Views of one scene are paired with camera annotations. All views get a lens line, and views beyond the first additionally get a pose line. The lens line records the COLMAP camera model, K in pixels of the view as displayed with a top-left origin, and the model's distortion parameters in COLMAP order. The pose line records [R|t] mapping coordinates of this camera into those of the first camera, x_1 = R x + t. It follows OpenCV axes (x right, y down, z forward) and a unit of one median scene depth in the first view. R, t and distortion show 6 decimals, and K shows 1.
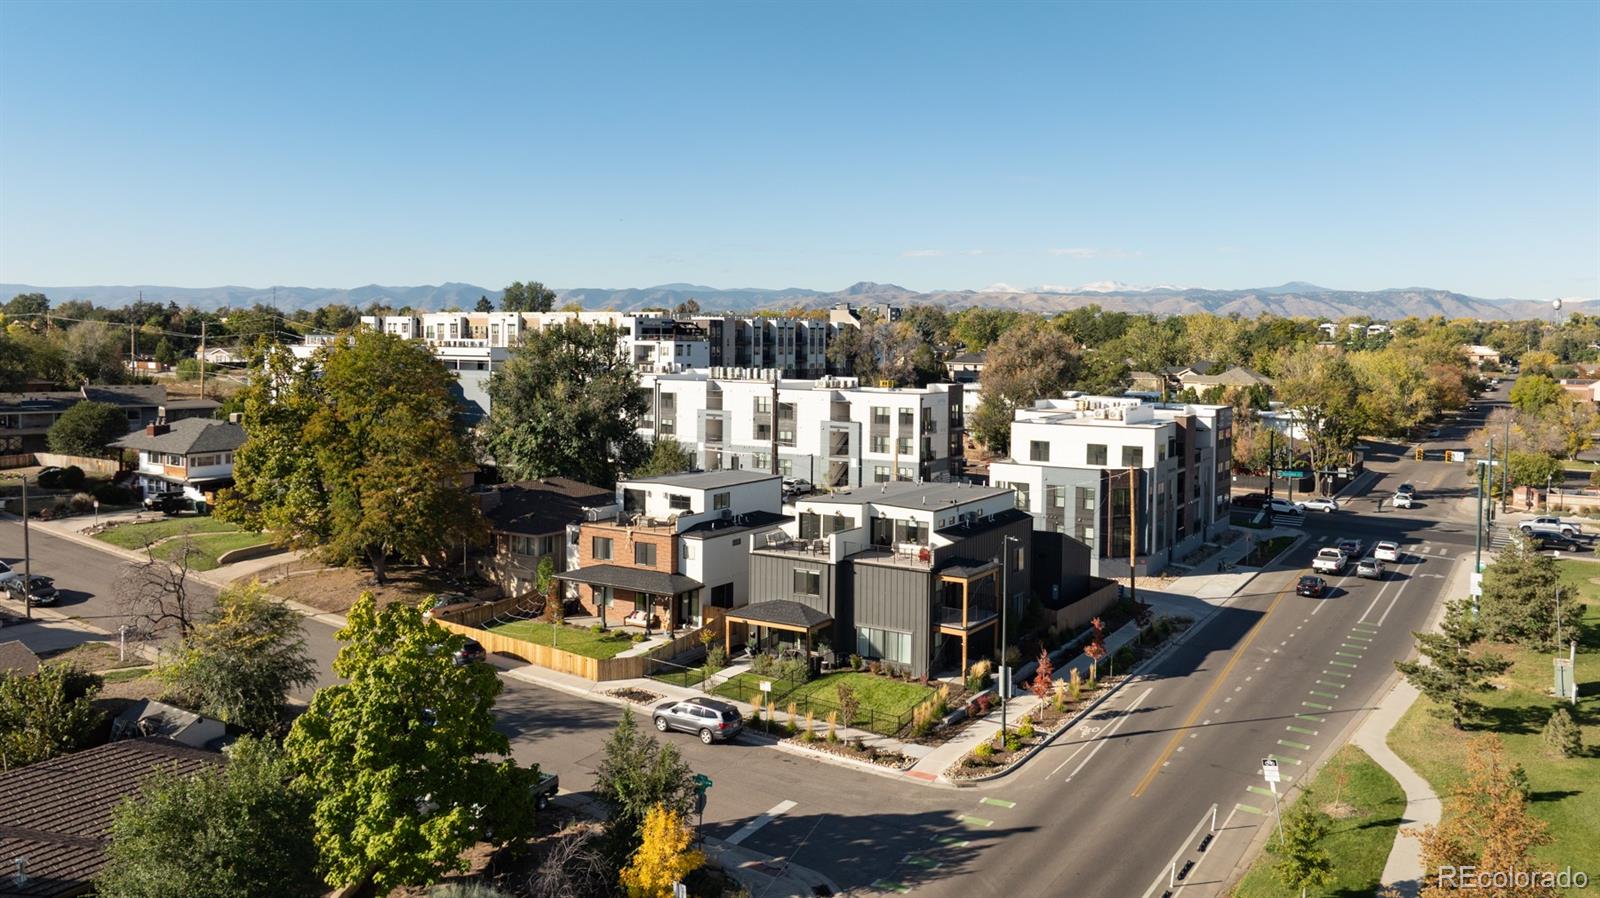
lens RADIAL K [[1289.4, 0, 800.0], [0, 1289.4, 449.0], [0, 0, 1]] dist [-0.005392, -0.000105]
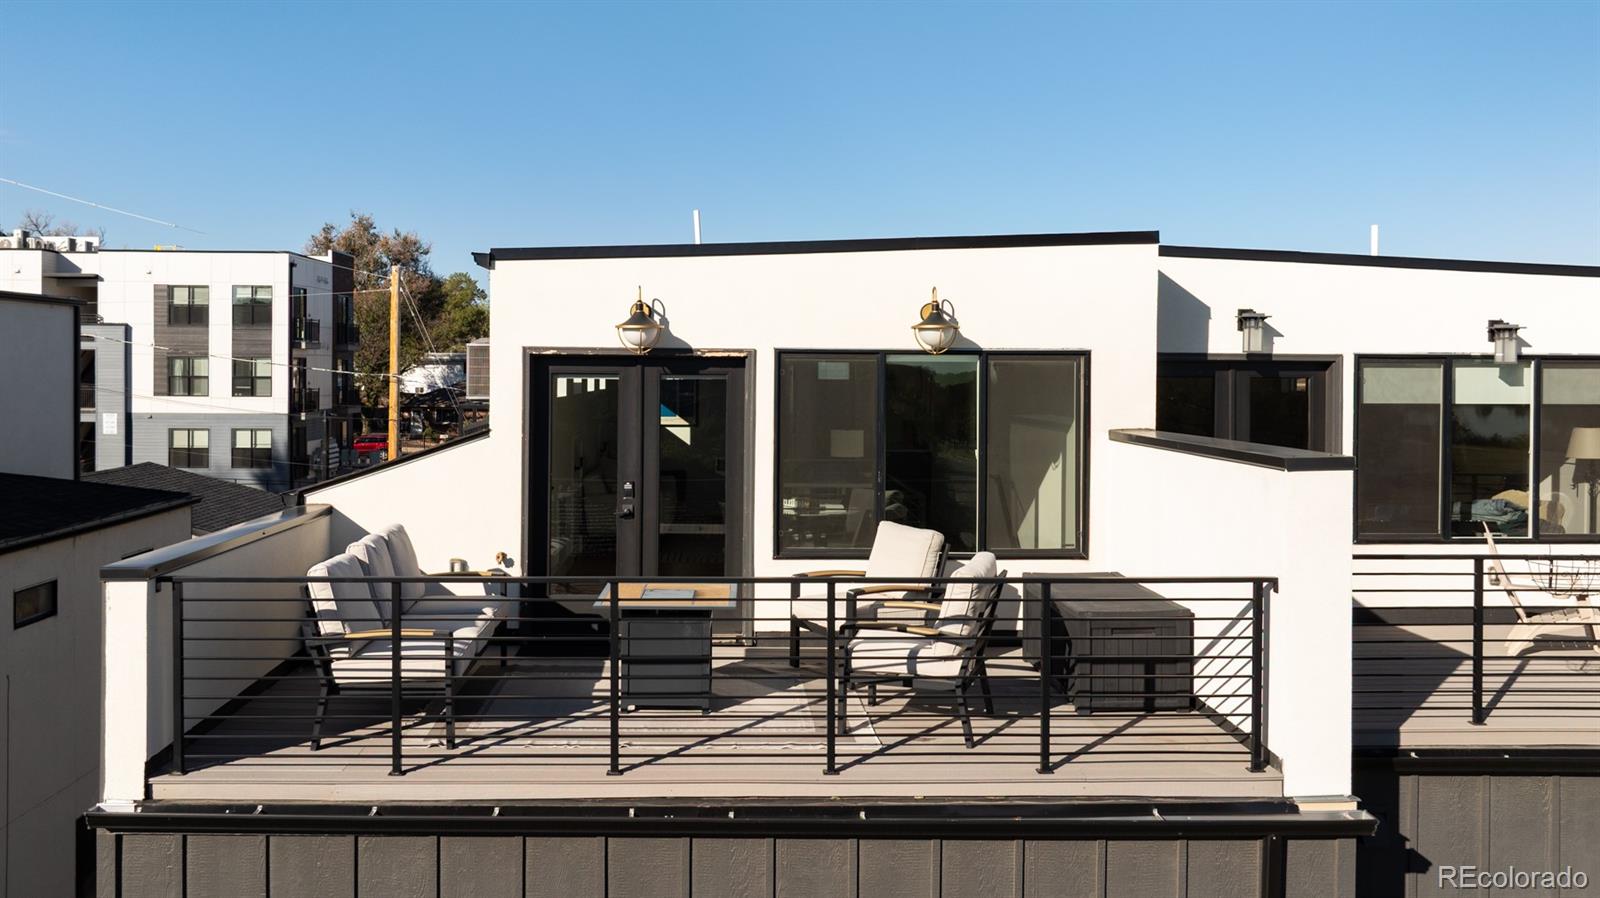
lens RADIAL K [[1289.4, 0, 800.0], [0, 1289.4, 449.0], [0, 0, 1]] dist [-0.005392, -0.000105]
pose [[0.802280, -0.037664, 0.595758, -0.028435], [0.054763, 0.998443, -0.010624, 0.036299], [-0.594430, 0.041149, 0.803094, 0.543076]]
